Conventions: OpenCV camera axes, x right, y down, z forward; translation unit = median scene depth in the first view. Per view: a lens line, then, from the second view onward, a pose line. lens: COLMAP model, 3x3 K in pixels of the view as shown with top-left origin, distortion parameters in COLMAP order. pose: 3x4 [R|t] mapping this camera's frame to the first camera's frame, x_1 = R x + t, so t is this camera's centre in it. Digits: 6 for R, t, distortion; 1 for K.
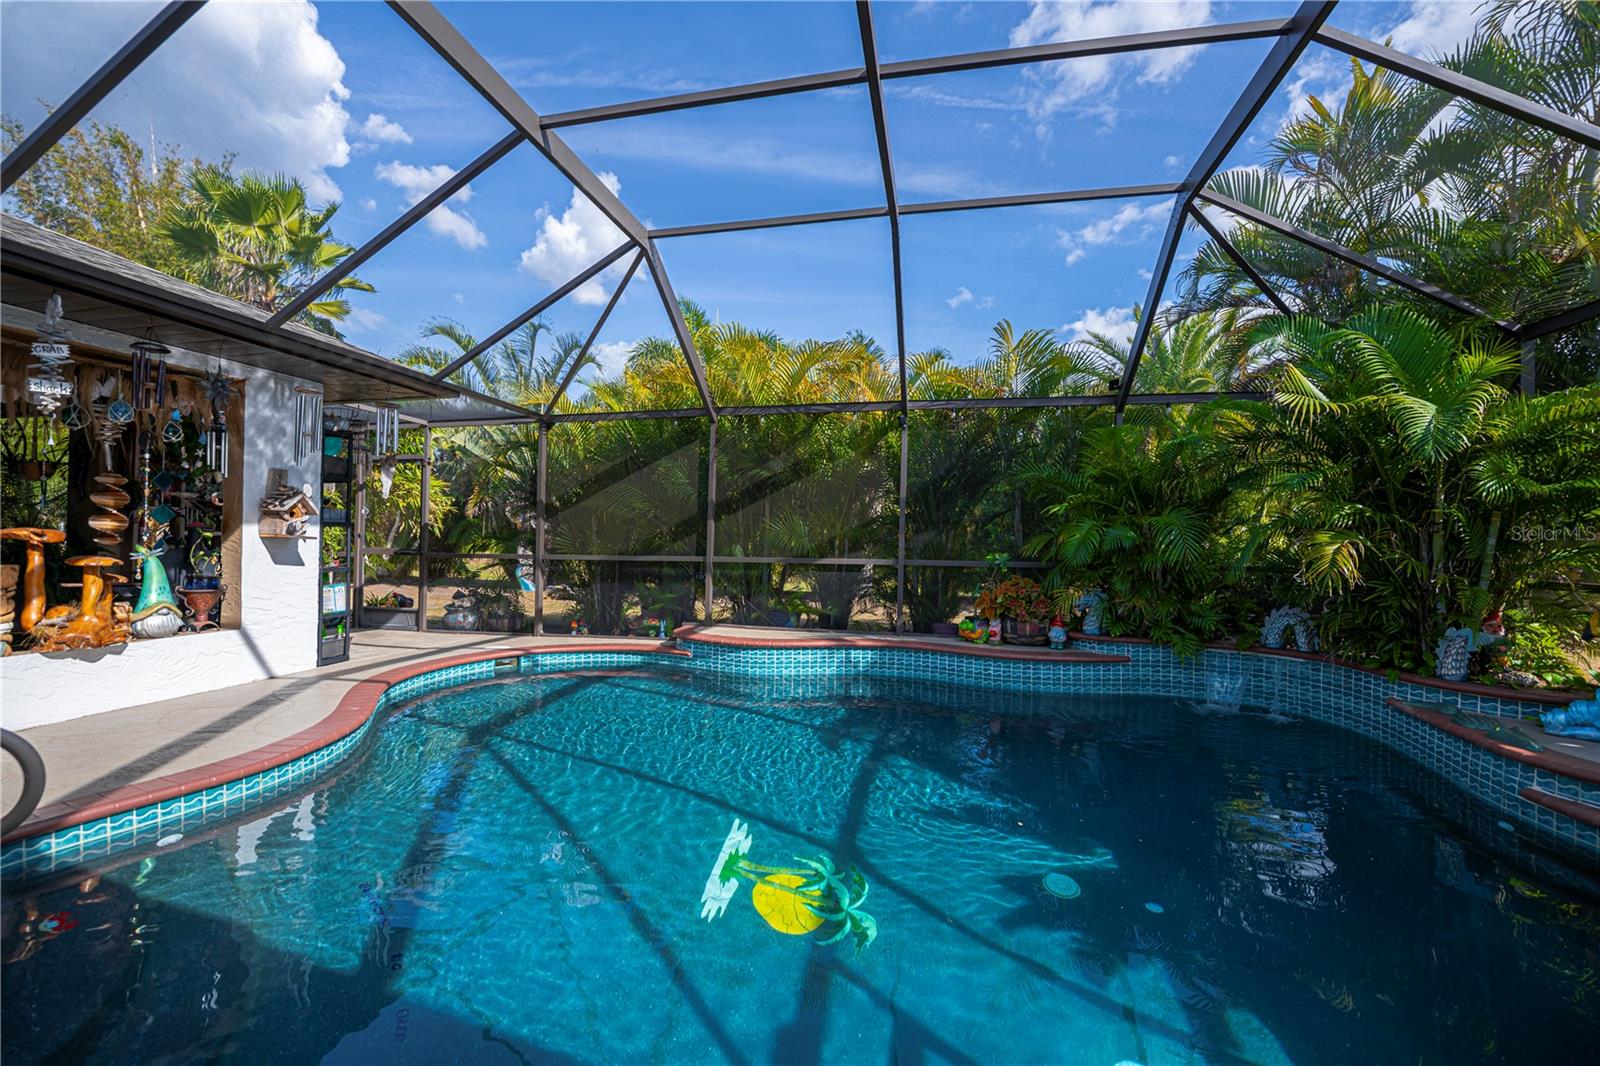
lens RADIAL K [[639.4, 0, 814.1], [0, 639.4, 529.5], [0, 0, 1]] dist [0.000245, -0.005638]
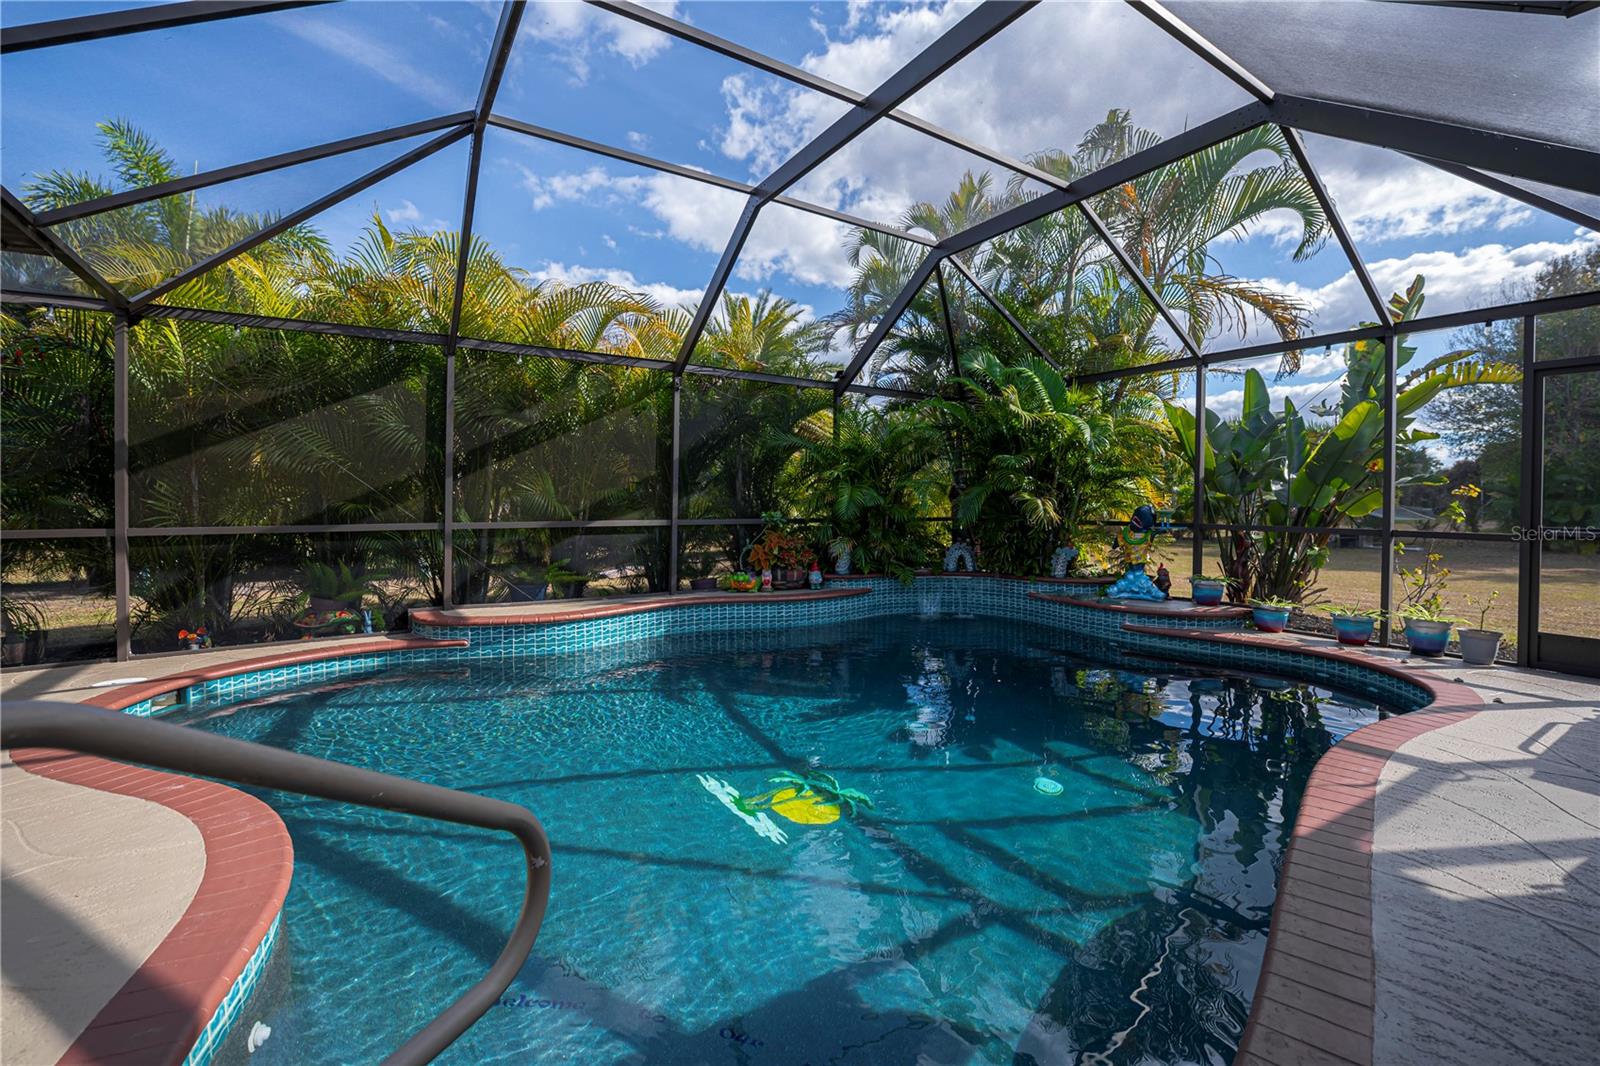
lens RADIAL K [[669.8, 0, 801.2], [0, 669.8, 511.5], [0, 0, 1]] dist [-0.000113, 0.000004]
pose [[0.716307, -0.017073, 0.697577, -0.566831], [-0.005213, 0.999542, 0.029817, 0.001898], [-0.697766, -0.024995, 0.715889, 0.124745]]
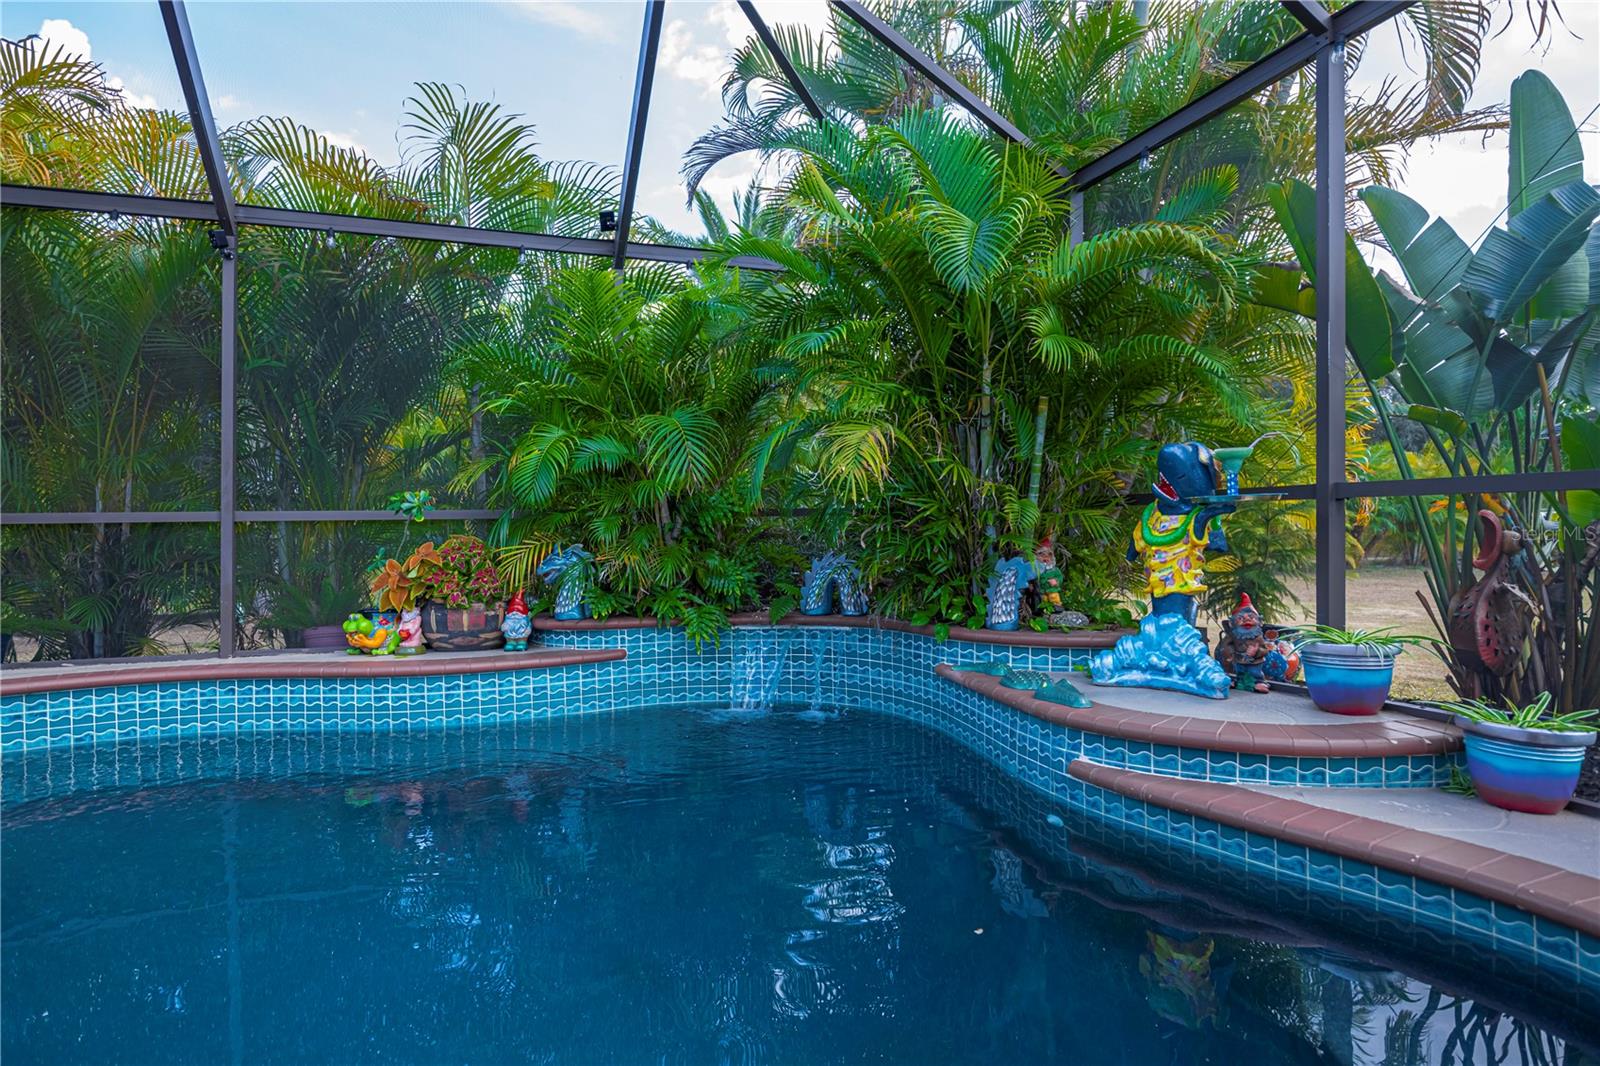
lens RADIAL K [[909.3, 0, 800.0], [0, 909.3, 533.0], [0, 0, 1]] dist [0.000327, 0.000350]
pose [[0.858798, -0.027850, 0.511558, 0.193561], [0.017915, 0.999543, 0.024342, 0.068194], [-0.512002, -0.011740, 0.858904, 0.158725]]
